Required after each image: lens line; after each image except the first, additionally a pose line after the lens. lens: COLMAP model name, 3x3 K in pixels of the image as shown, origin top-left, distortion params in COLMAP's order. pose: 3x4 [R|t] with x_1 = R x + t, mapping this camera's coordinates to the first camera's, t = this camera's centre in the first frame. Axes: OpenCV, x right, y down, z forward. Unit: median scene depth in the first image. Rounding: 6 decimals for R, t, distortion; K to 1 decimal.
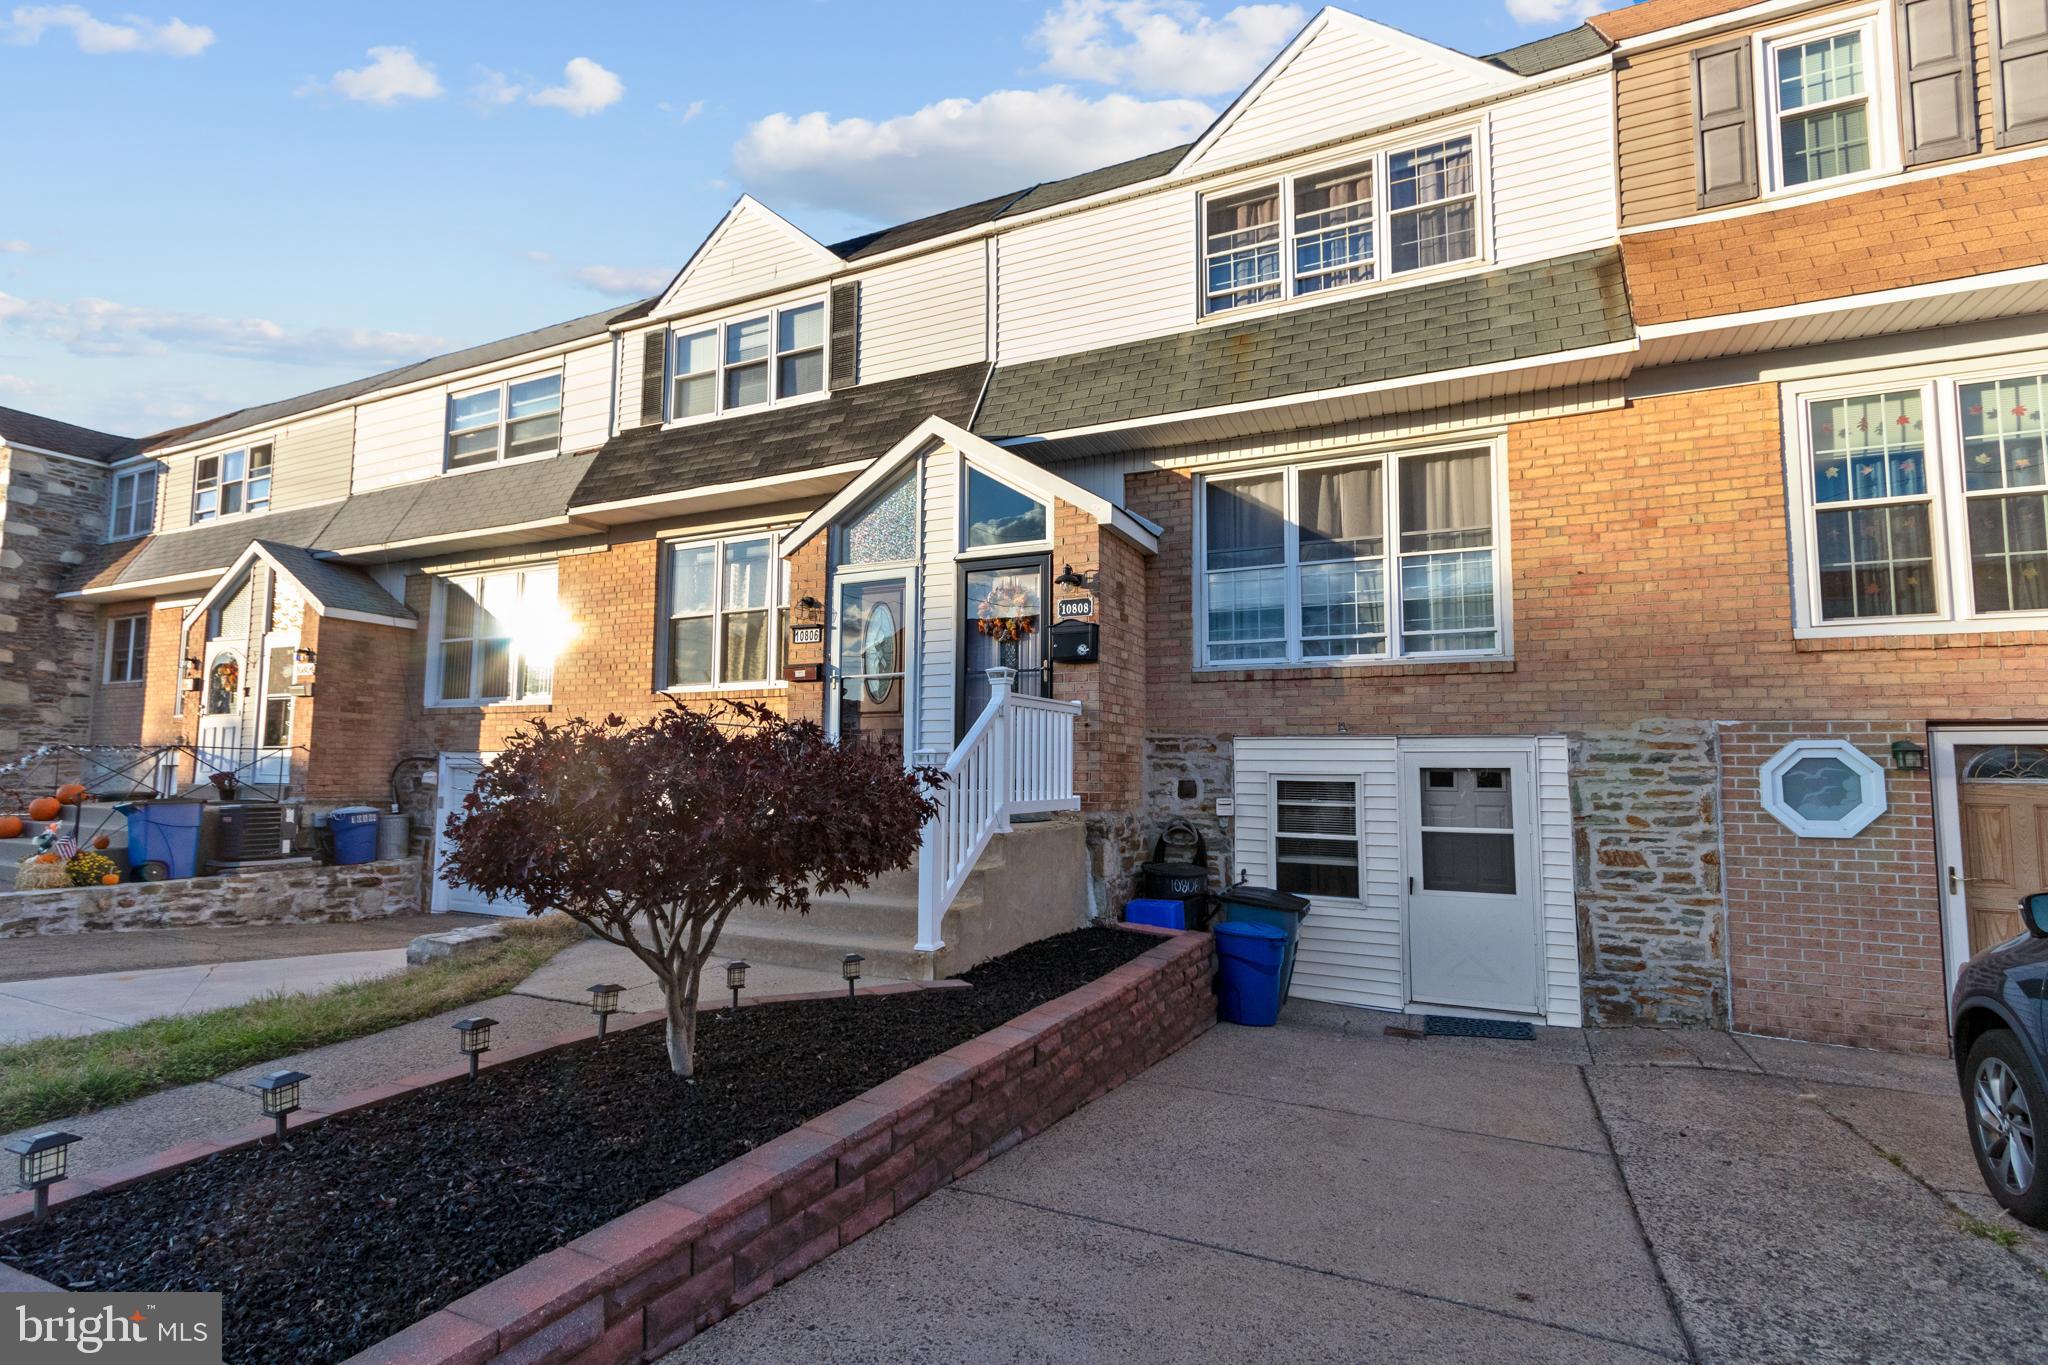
lens RADIAL K [[952.9, 0, 1025.6], [0, 952.9, 688.4], [0, 0, 1]] dist [0.008410, -0.003865]
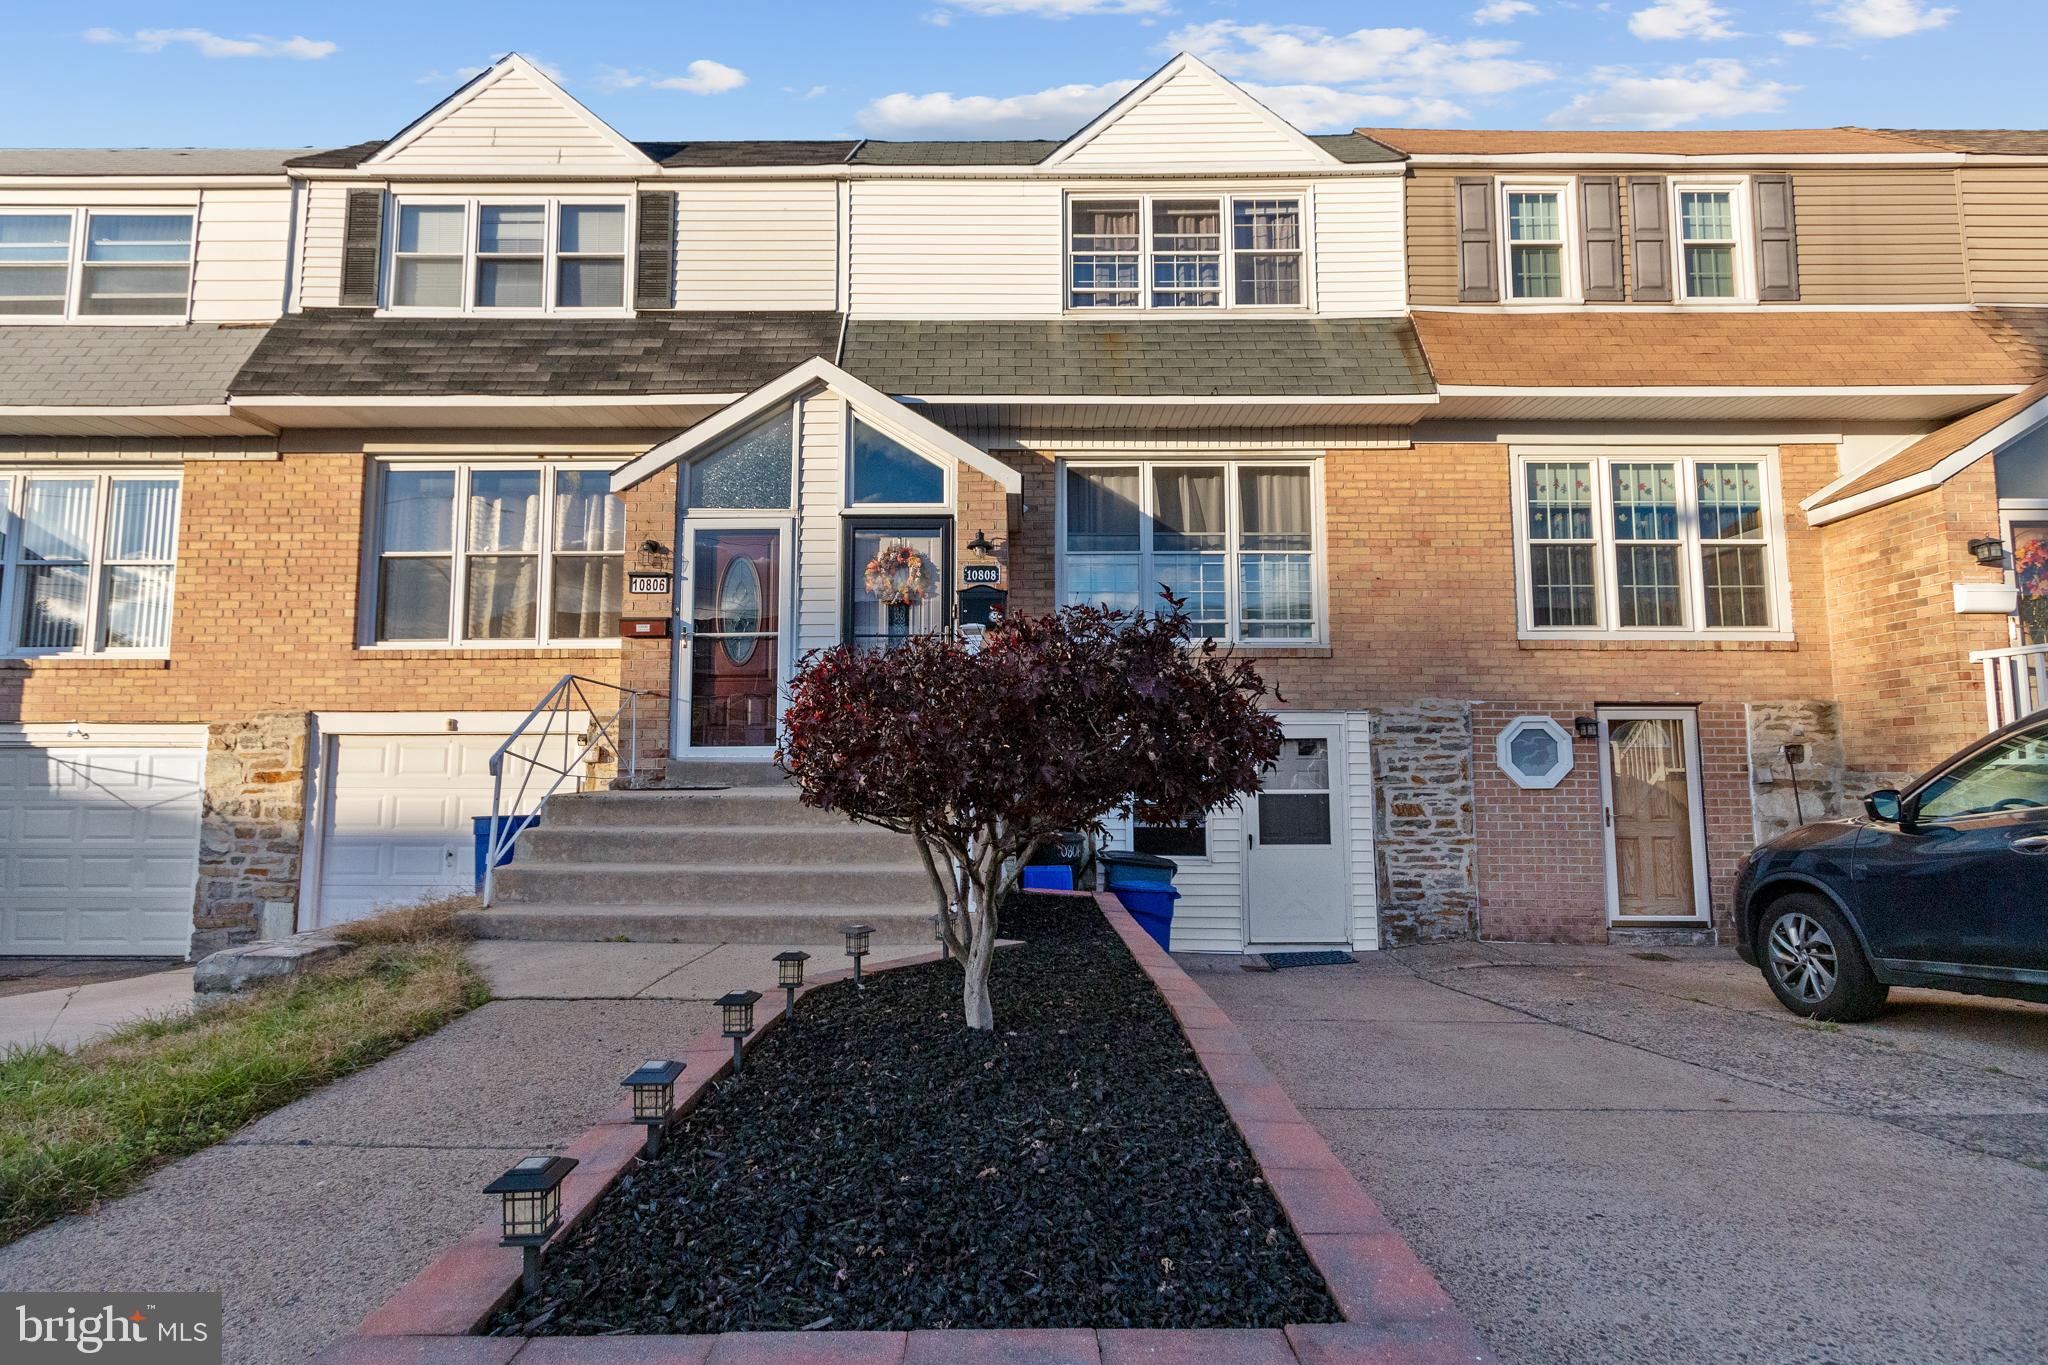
lens RADIAL K [[952.9, 0, 1032.3], [0, 952.9, 686.0], [0, 0, 1]] dist [0.008410, -0.003865]
pose [[0.905261, 0.030827, 0.423736, -0.301634], [-0.028734, 0.999523, -0.011331, 0.039081], [-0.423883, -0.001918, 0.905715, 0.074443]]
